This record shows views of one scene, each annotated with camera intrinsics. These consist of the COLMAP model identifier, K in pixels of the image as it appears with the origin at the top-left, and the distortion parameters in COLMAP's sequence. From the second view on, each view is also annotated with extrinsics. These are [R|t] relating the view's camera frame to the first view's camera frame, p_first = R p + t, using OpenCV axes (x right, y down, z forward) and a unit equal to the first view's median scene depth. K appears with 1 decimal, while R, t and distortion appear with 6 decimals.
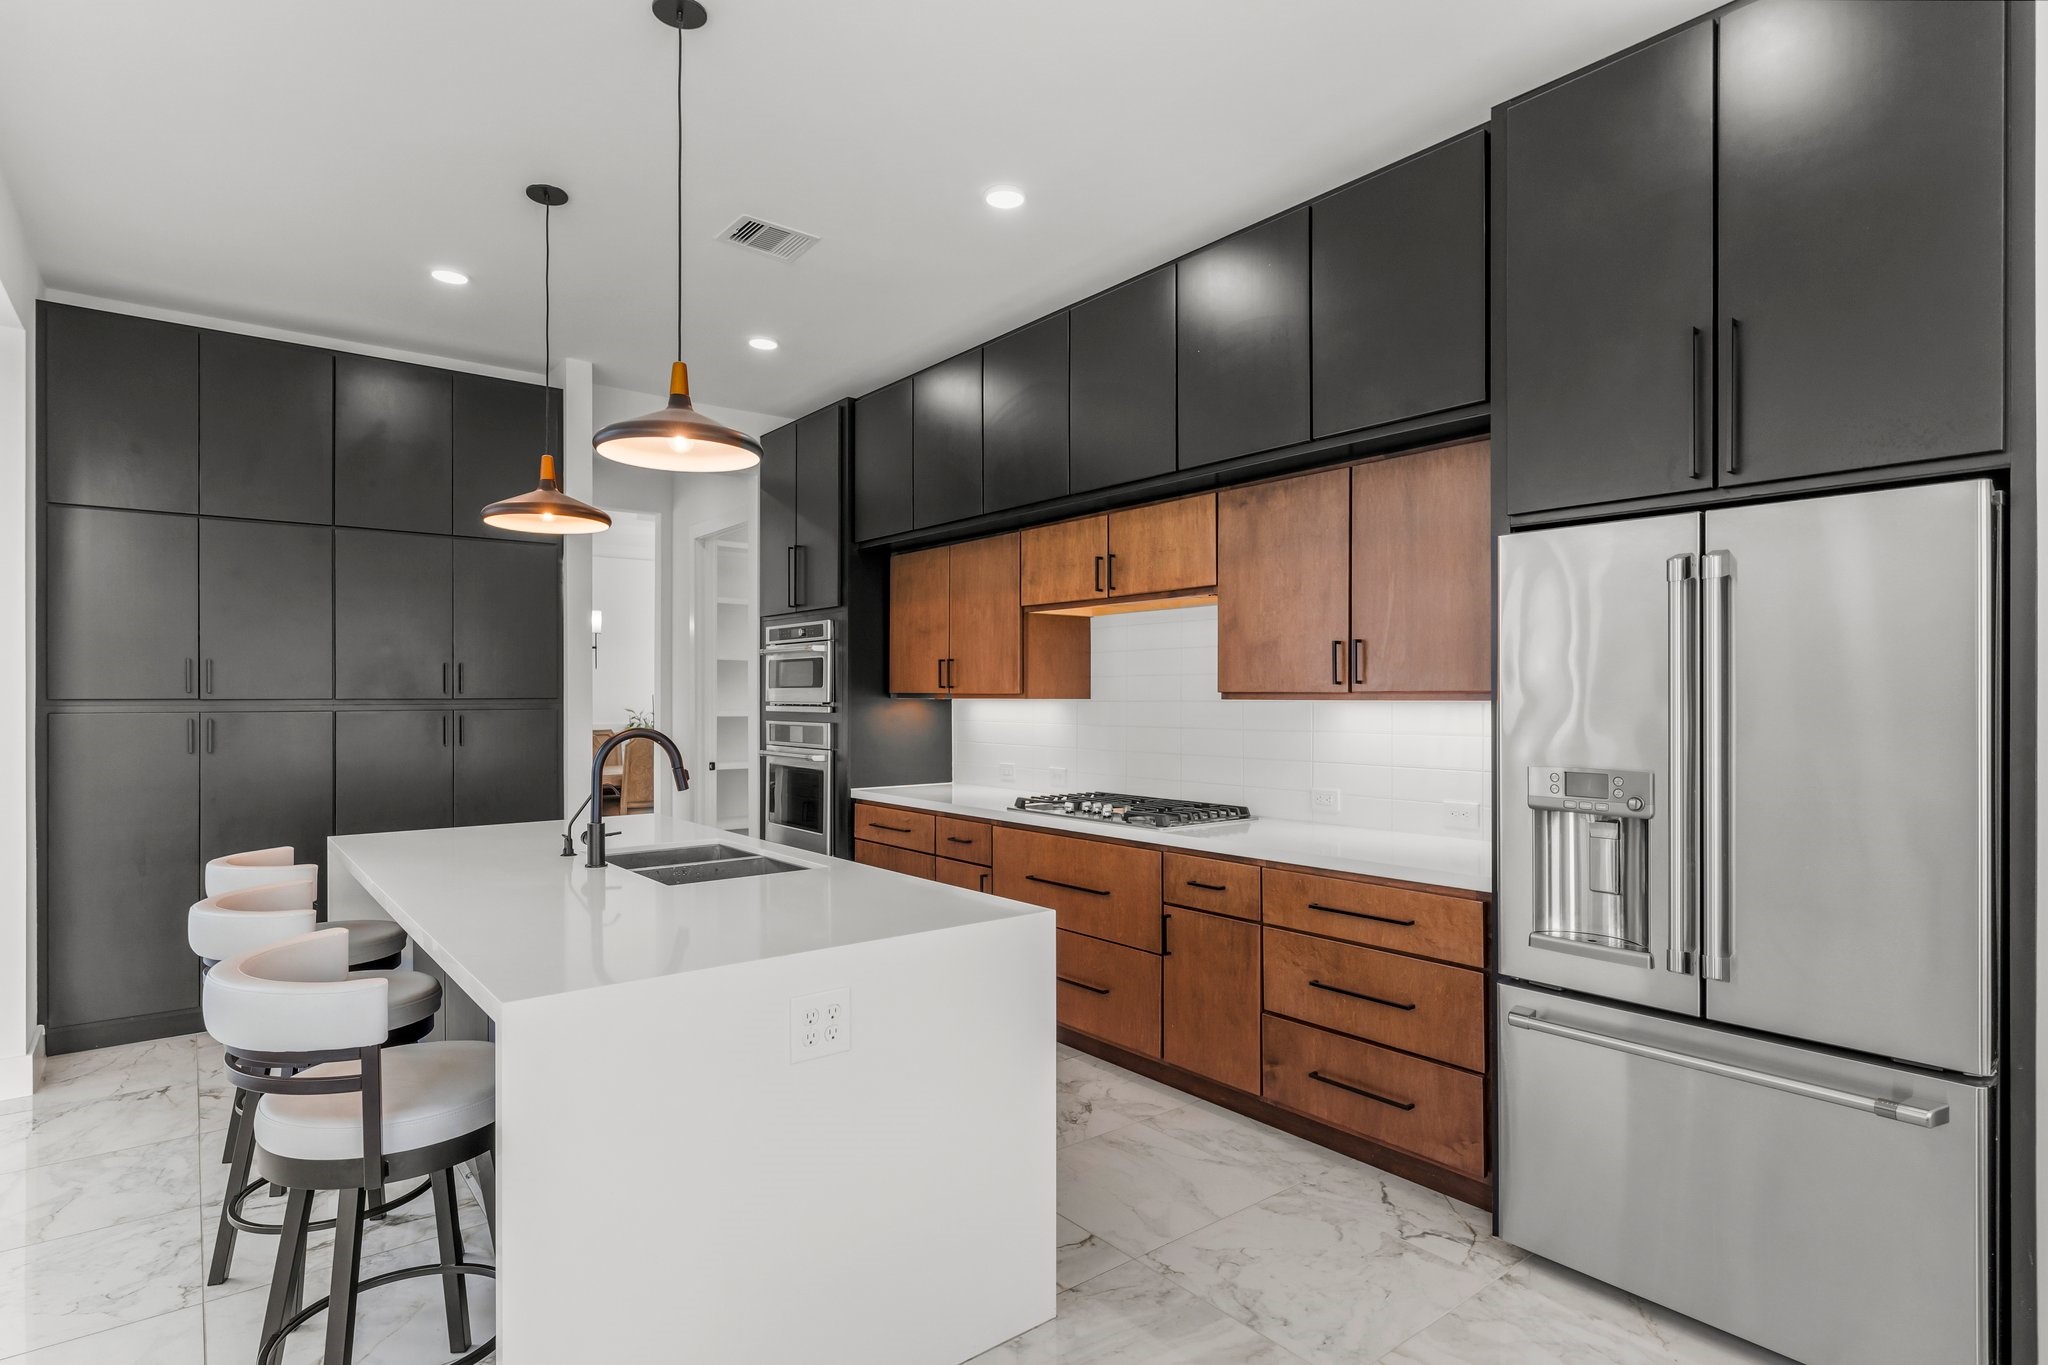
lens RADIAL K [[1060.1, 0, 1018.7], [0, 1060.1, 692.6], [0, 0, 1]] dist [0.004805, 0.000052]
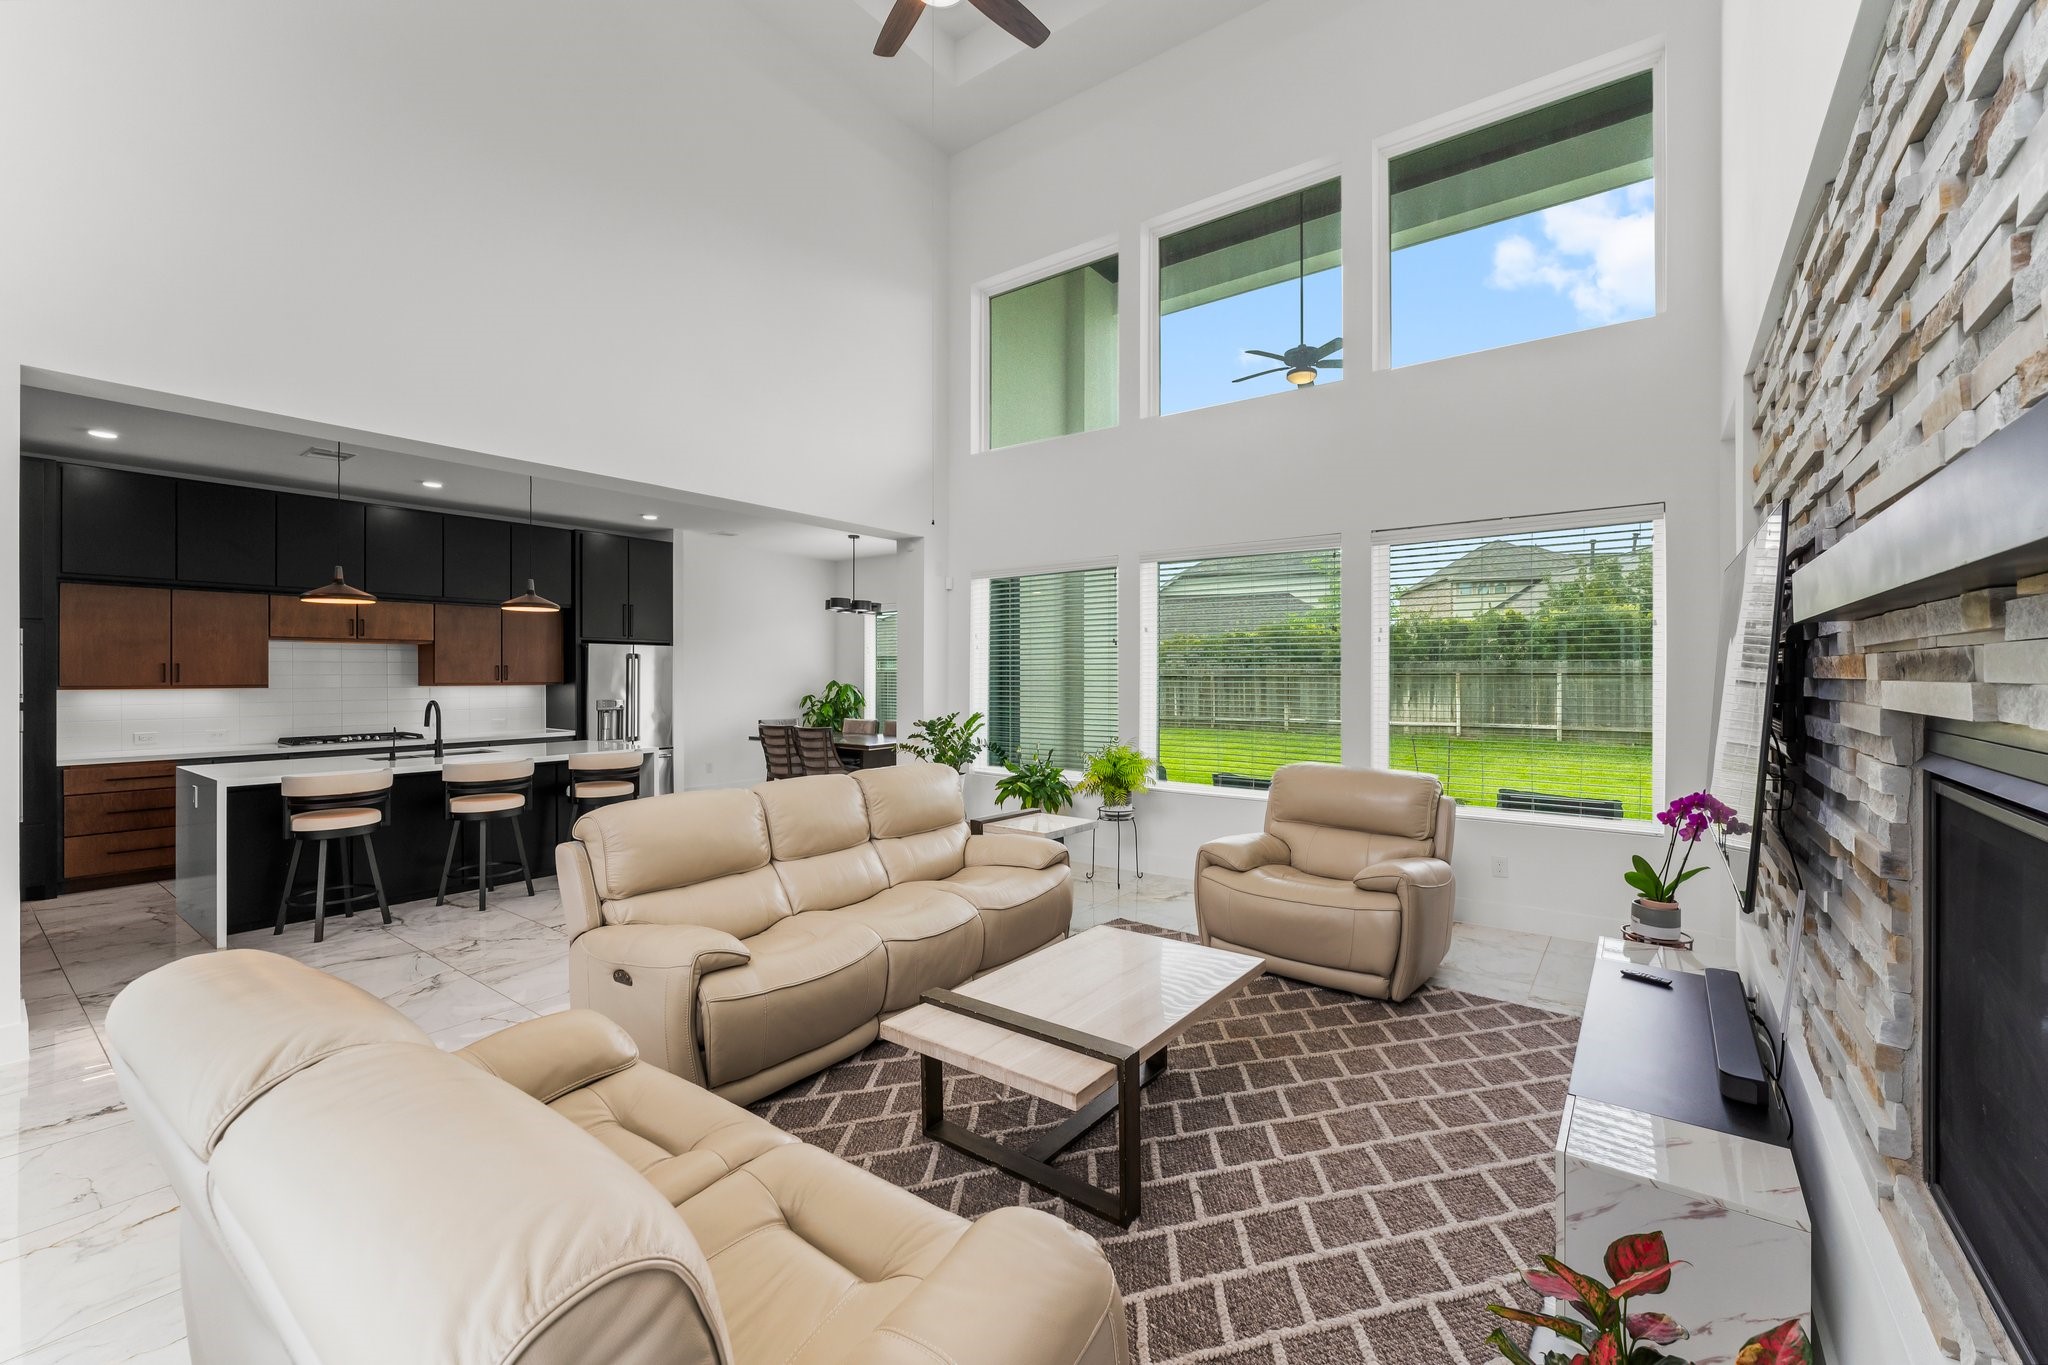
lens RADIAL K [[836.5, 0, 1021.5], [0, 836.5, 676.4], [0, 0, 1]] dist [-0.001609, 0.001523]
pose [[-0.257535, -0.001643, 0.966268, -2.035931], [0.000786, 0.999998, 0.001910, -0.019385], [-0.966269, 0.001251, -0.257533, 0.158180]]
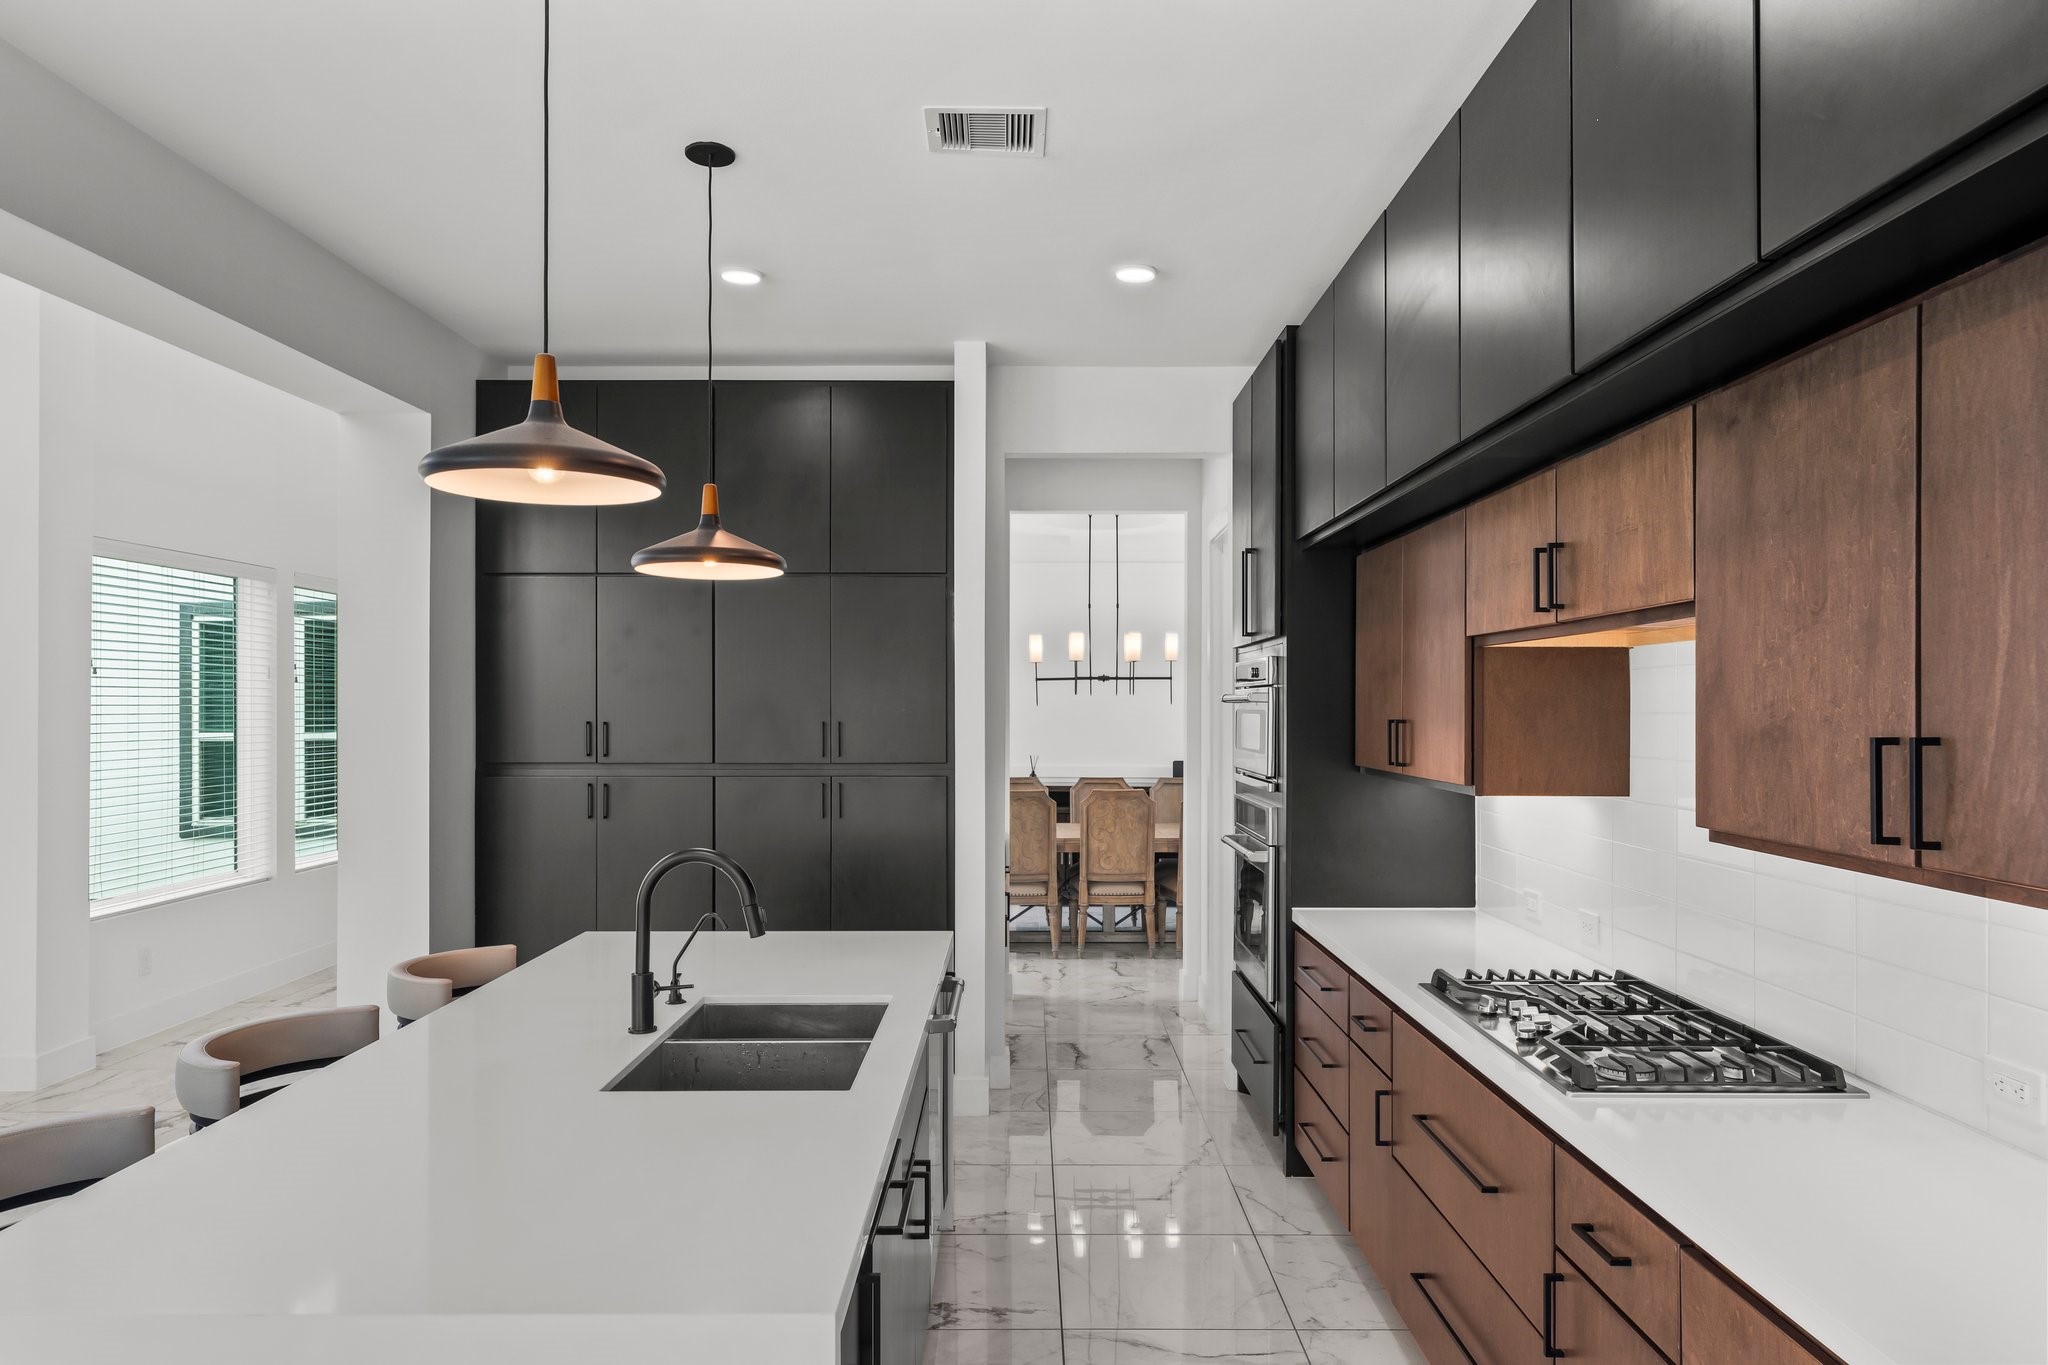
lens RADIAL K [[1295.1, 0, 1019.4], [0, 1295.1, 701.6], [0, 0, 1]] dist [0.014116, -0.007032]
pose [[0.782478, -0.001796, -0.622676, 0.303183], [0.000857, 0.999998, -0.001807, -0.053634], [0.622678, 0.000880, 0.782478, 0.348458]]
